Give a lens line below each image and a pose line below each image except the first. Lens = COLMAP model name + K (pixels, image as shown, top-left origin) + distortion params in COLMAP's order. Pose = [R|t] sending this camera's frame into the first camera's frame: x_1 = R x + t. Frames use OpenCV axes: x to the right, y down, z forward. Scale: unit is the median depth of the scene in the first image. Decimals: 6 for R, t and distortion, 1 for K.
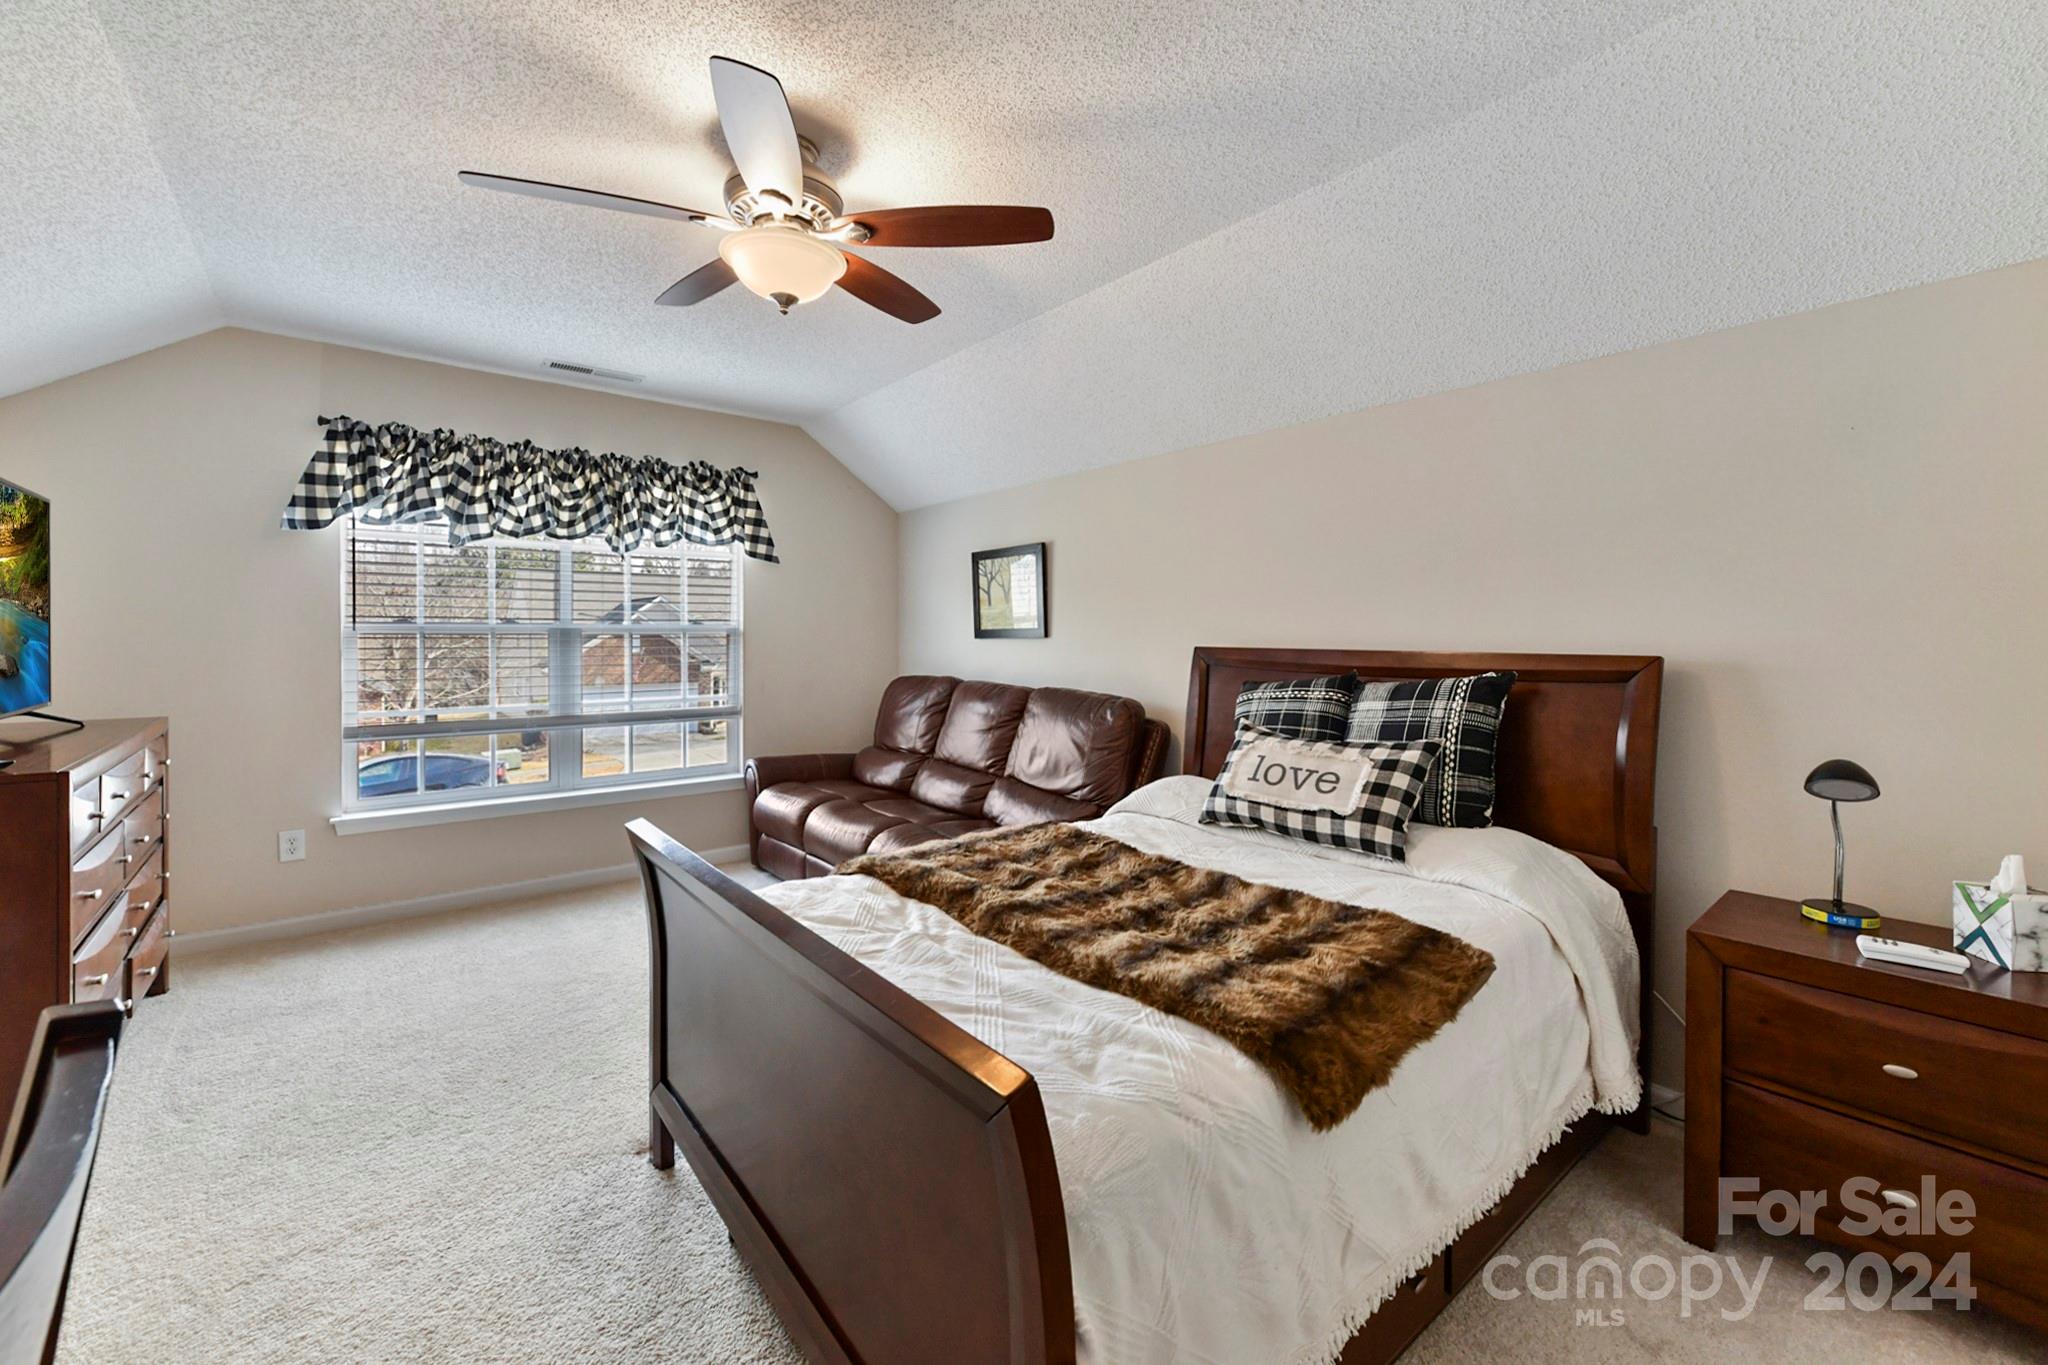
lens RADIAL K [[814.4, 0, 1034.9], [0, 814.4, 680.7], [0, 0, 1]] dist [-0.000641, -0.000472]
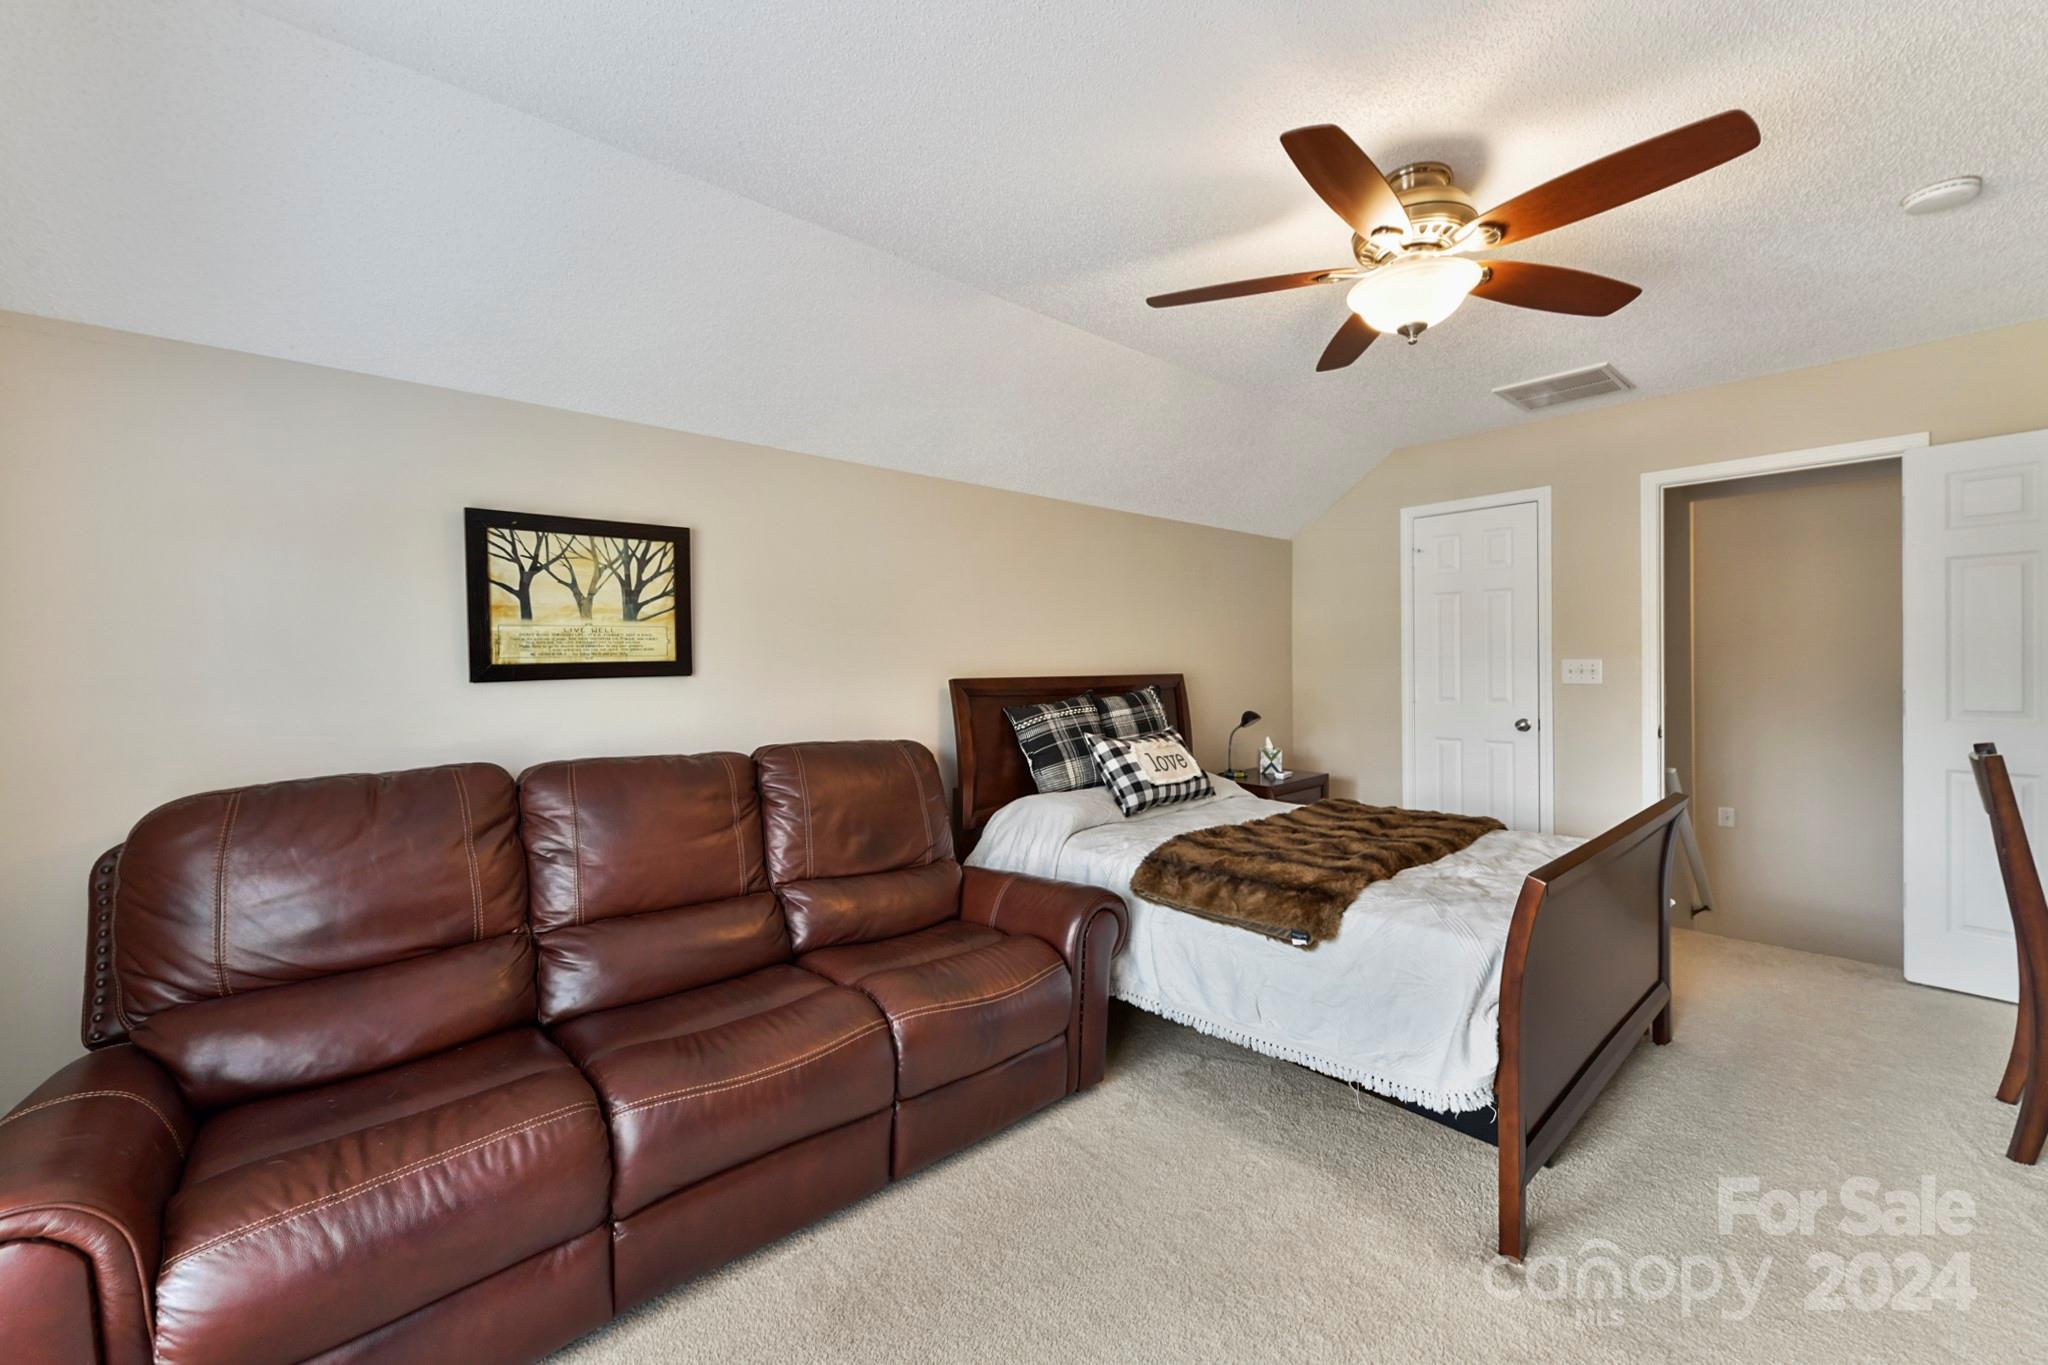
lens RADIAL K [[814.4, 0, 1034.9], [0, 814.4, 680.7], [0, 0, 1]] dist [-0.000641, -0.000472]
pose [[-0.058550, -0.017483, 0.998131, -0.603404], [0.071900, 0.997176, 0.021684, -0.040279], [-0.995692, 0.073036, -0.057128, 0.710647]]
